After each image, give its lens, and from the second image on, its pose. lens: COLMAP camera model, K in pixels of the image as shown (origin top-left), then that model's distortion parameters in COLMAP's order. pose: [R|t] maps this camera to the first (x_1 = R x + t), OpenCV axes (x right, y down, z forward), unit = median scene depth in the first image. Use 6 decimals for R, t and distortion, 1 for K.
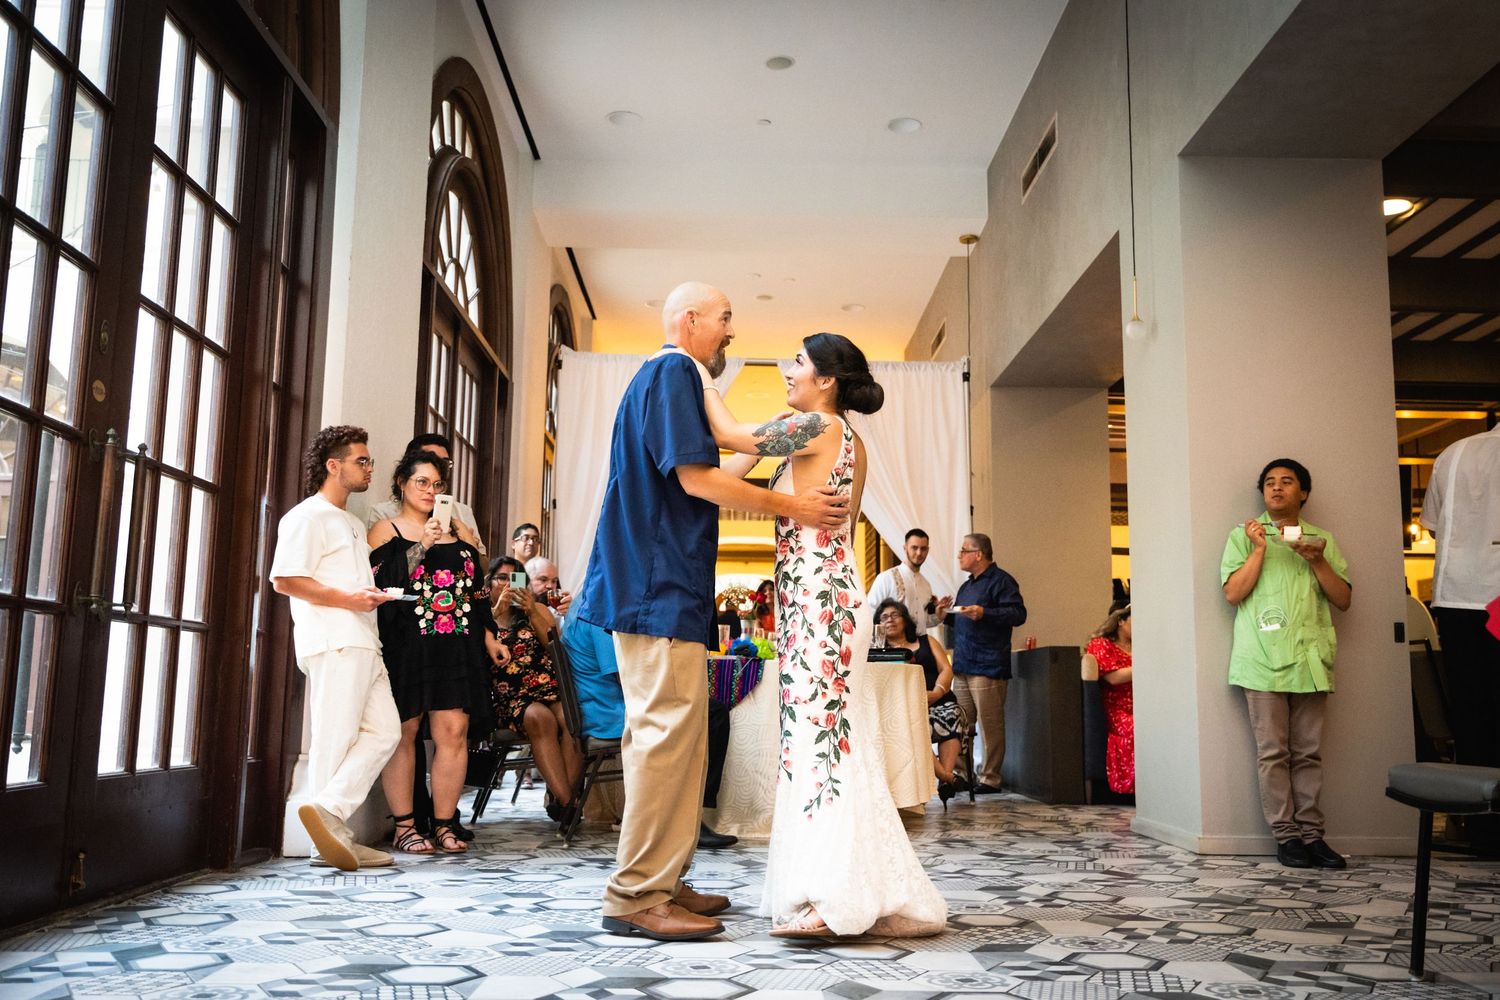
lens RADIAL K [[1326.2, 0, 778.2], [0, 1326.2, 501.3], [0, 0, 1]] dist [0.002889, -0.005125]
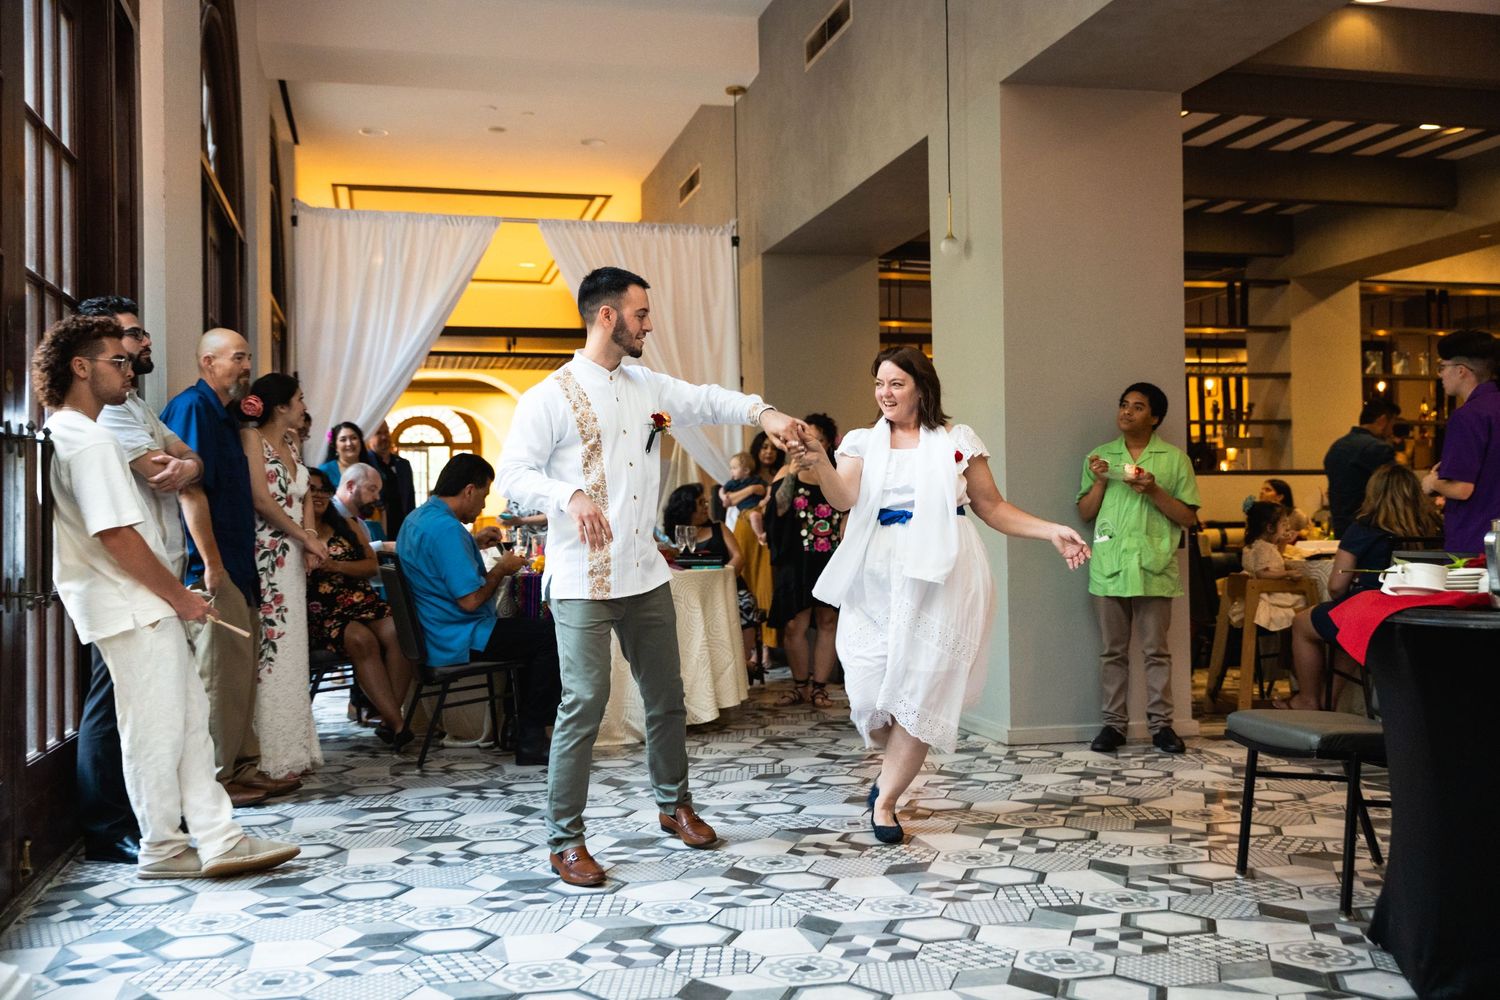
lens RADIAL K [[1478.5, 0, 750.0], [0, 1478.5, 500.0], [0, 0, 1]] dist [0.014441, 0.000097]
pose [[0.977361, -0.022950, 0.210332, -0.178567], [-0.006077, 0.990644, 0.136333, -0.124978], [-0.211493, -0.134524, 0.968077, -0.148482]]
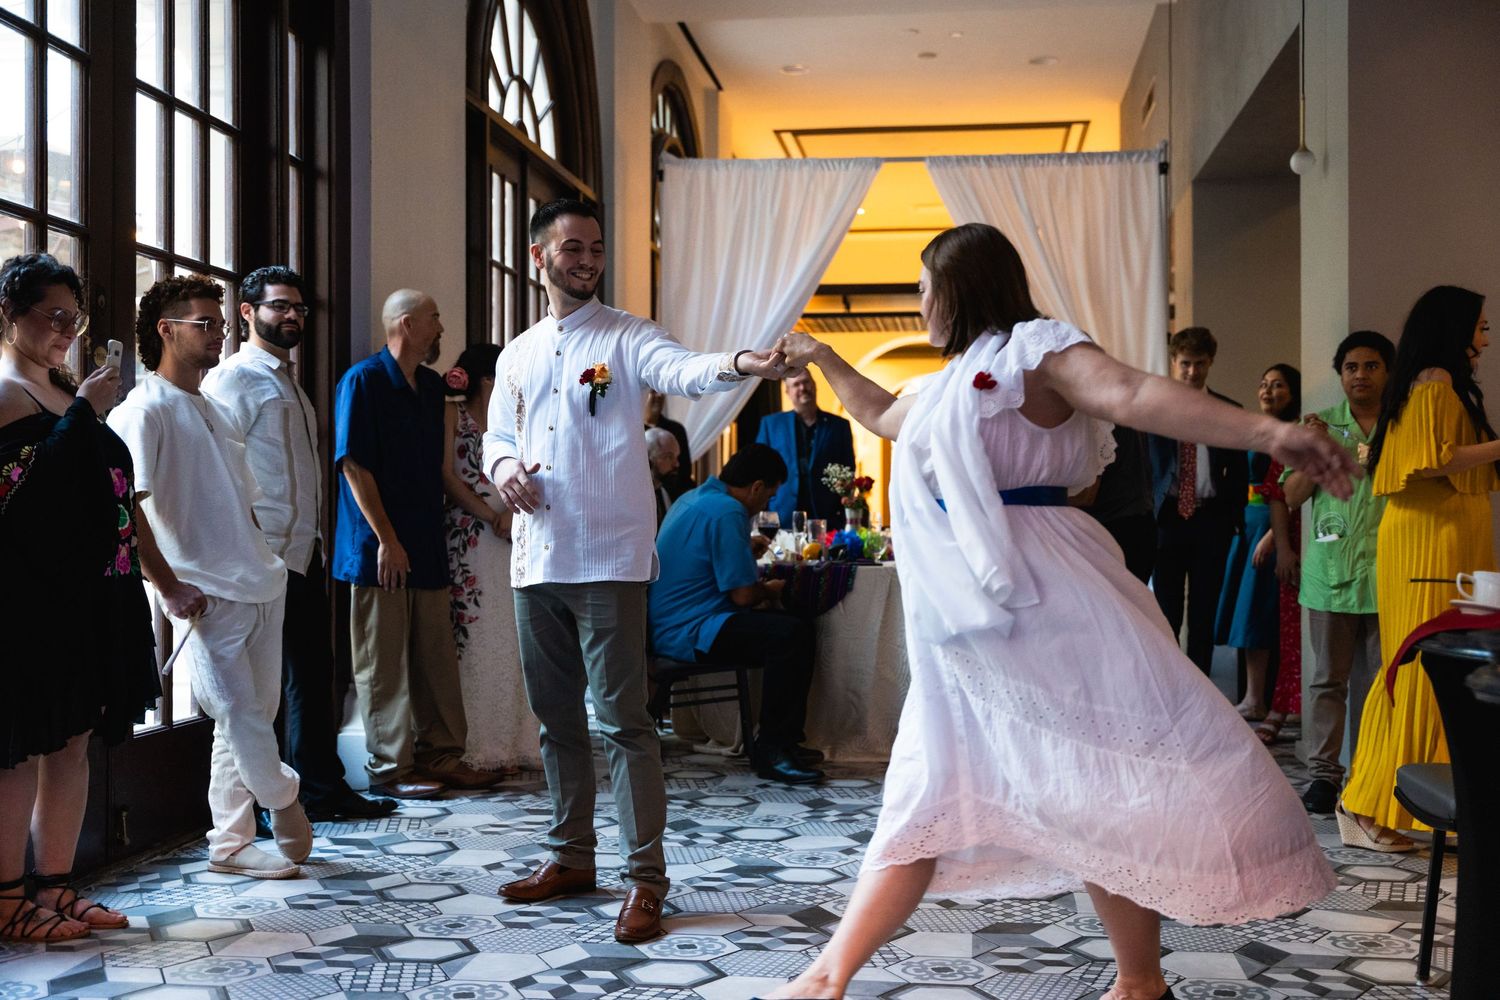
lens RADIAL K [[1711.0, 0, 750.0], [0, 1711.0, 500.0], [0, 0, 1]] dist [0.030496, -0.041175]
pose [[0.986668, -0.013198, -0.162208, 0.142182], [0.036332, 0.989414, 0.140500, -0.116965], [0.158636, -0.144520, 0.976703, -0.155180]]
